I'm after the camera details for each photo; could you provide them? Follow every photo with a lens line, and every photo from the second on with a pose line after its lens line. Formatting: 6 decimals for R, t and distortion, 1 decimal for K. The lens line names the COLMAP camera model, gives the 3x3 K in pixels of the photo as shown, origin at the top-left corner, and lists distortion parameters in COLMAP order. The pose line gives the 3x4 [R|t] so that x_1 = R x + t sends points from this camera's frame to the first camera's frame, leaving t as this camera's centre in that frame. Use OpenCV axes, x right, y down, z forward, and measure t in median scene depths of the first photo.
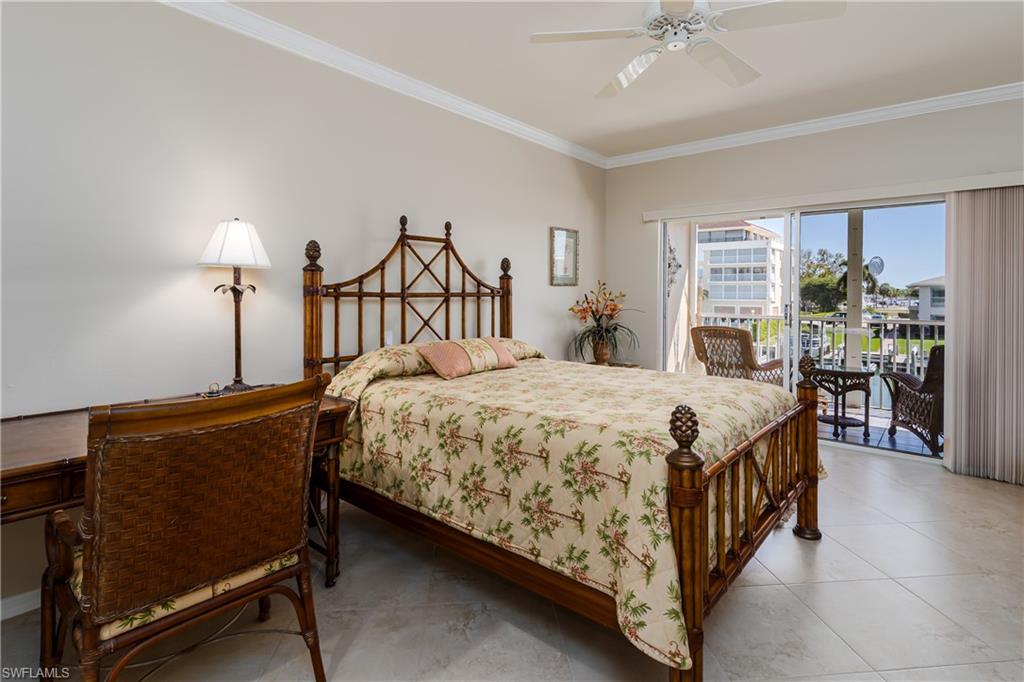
lens RADIAL K [[518.0, 0, 517.6], [0, 518.0, 293.9], [0, 0, 1]] dist [0.001744, 0.000478]
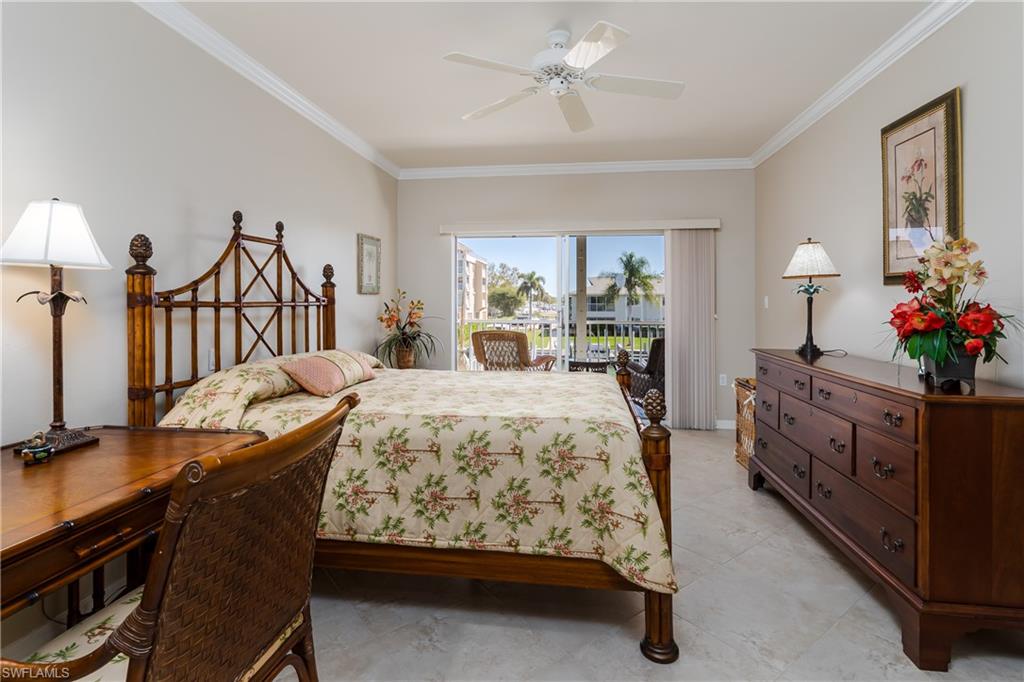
lens RADIAL K [[512.0, 0, 512.2], [0, 512.0, 295.1], [0, 0, 1]] dist [0.000016, 0.000268]
pose [[0.847760, 0.003866, 0.530365, -0.331924], [0.002995, 0.999923, -0.012076, -0.002114], [-0.530371, 0.011825, 0.847683, 0.059438]]
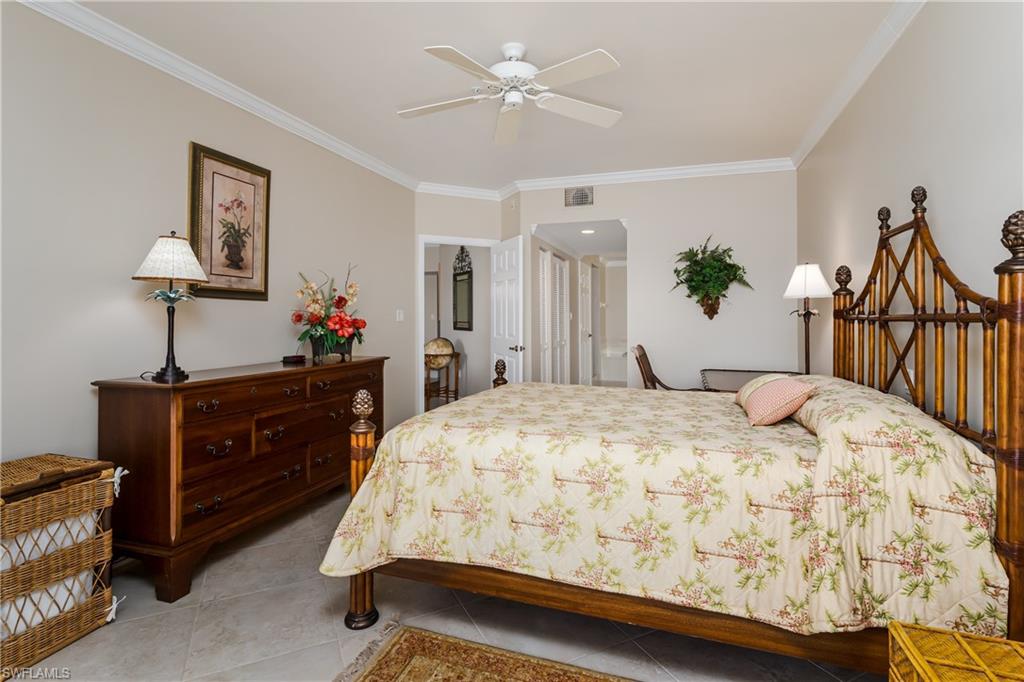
lens RADIAL K [[501.8, 0, 511.6], [0, 501.8, 312.9], [0, 0, 1]] dist [-0.000204, -0.000020]
pose [[-0.932636, -0.009675, -0.360689, 0.600038], [-0.007130, 0.999939, -0.008388, 0.004916], [0.360748, -0.005251, -0.932648, 1.709086]]
